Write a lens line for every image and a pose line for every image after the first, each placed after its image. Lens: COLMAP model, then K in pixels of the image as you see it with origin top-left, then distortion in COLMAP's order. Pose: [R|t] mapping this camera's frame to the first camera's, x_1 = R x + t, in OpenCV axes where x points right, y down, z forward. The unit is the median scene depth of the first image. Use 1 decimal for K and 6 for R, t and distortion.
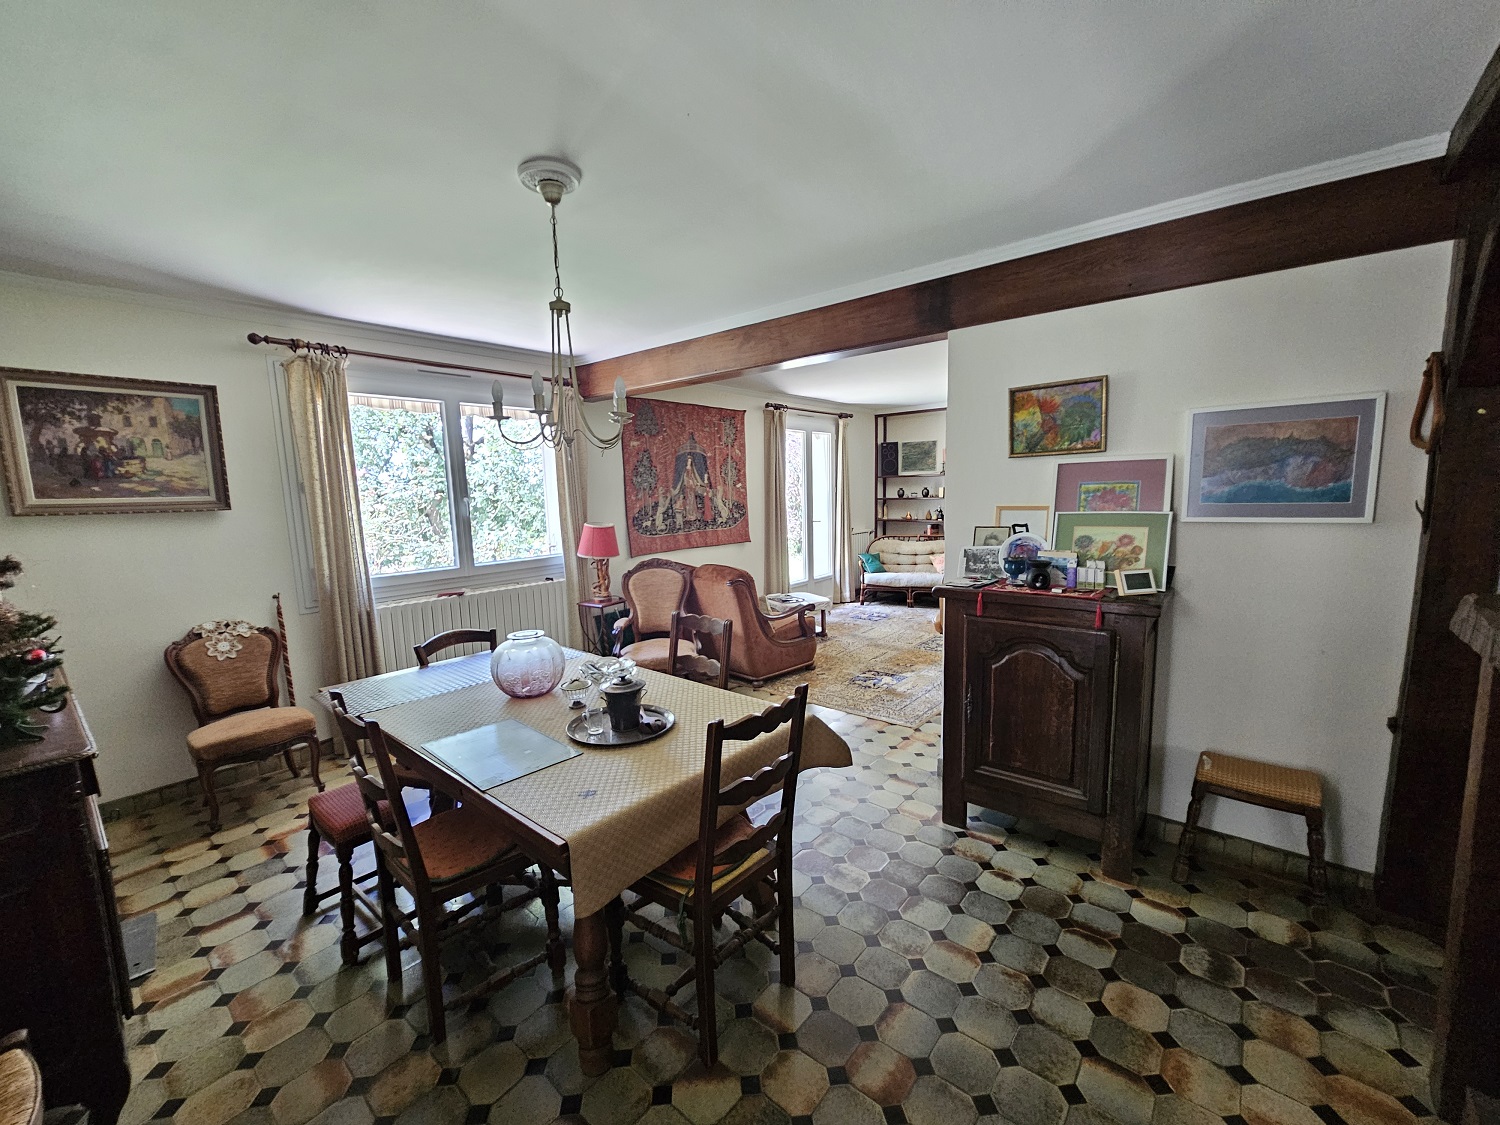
lens RADIAL K [[603.5, 0, 750.0], [0, 603.5, 562.5], [0, 0, 1]] dist [0.000709, -0.000073]
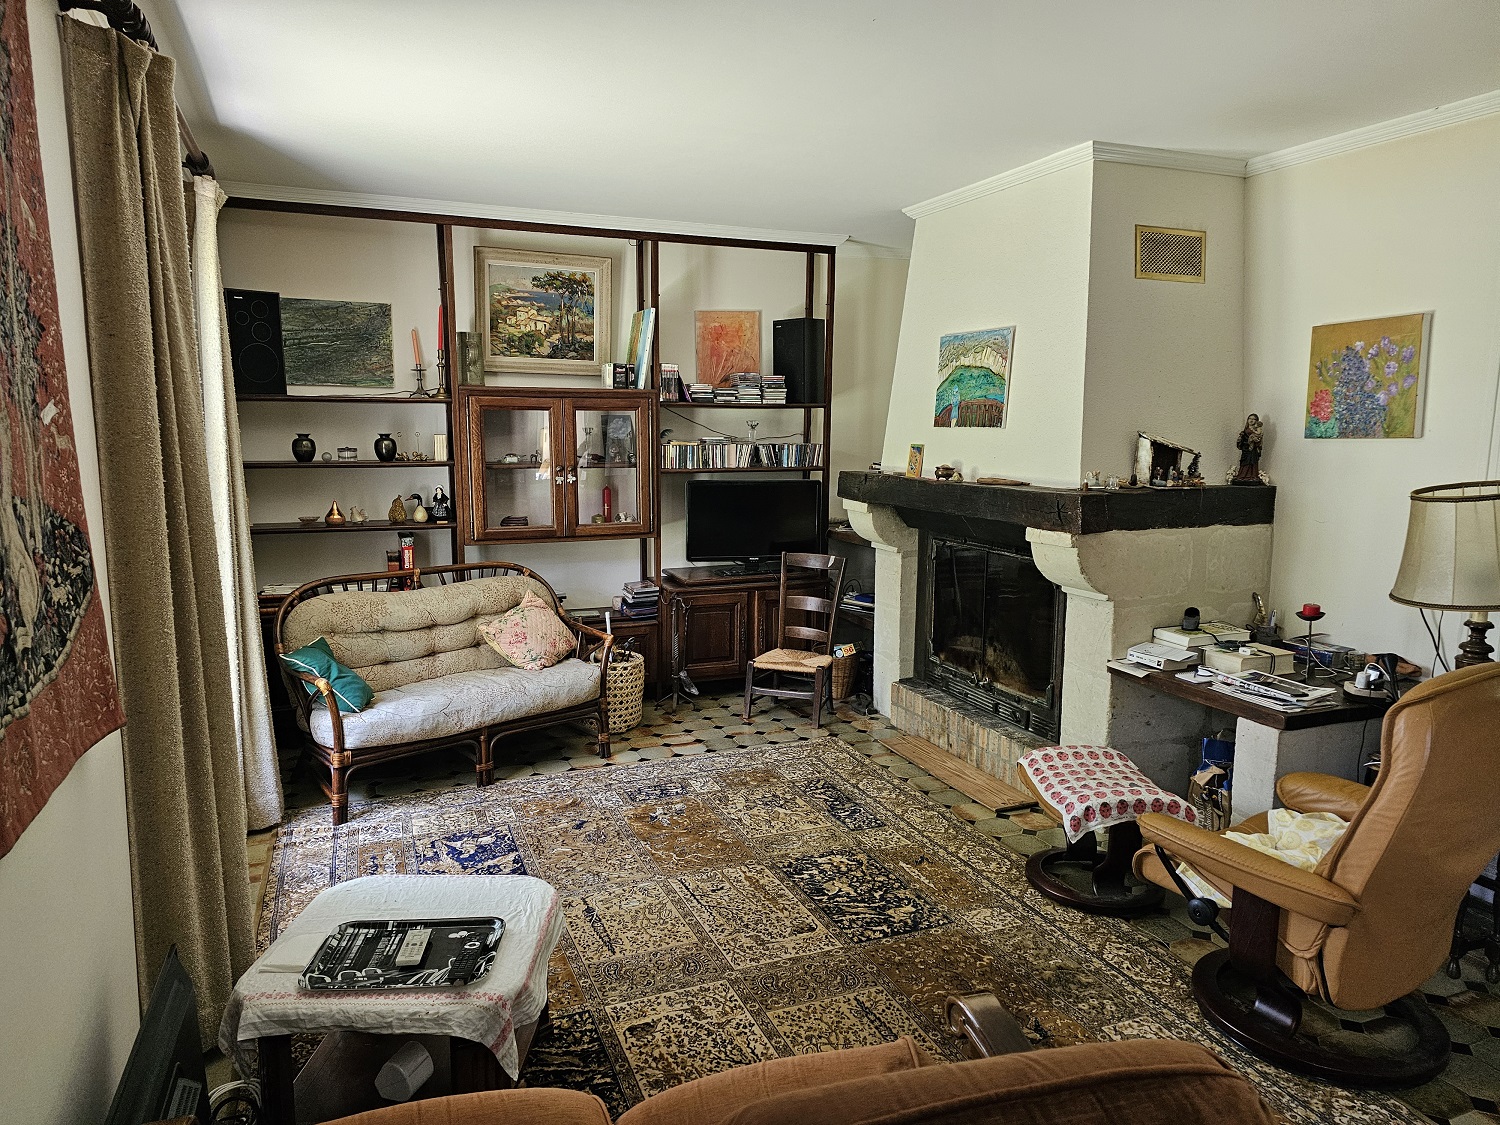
lens RADIAL K [[990.0, 0, 750.0], [0, 990.0, 562.5], [0, 0, 1]] dist [-0.001187, -0.000203]
pose [[0.476398, -0.091242, 0.874482, -0.123329], [0.094960, 0.994122, 0.051994, -0.057767], [-0.874086, 0.058271, 0.482263, 0.529870]]
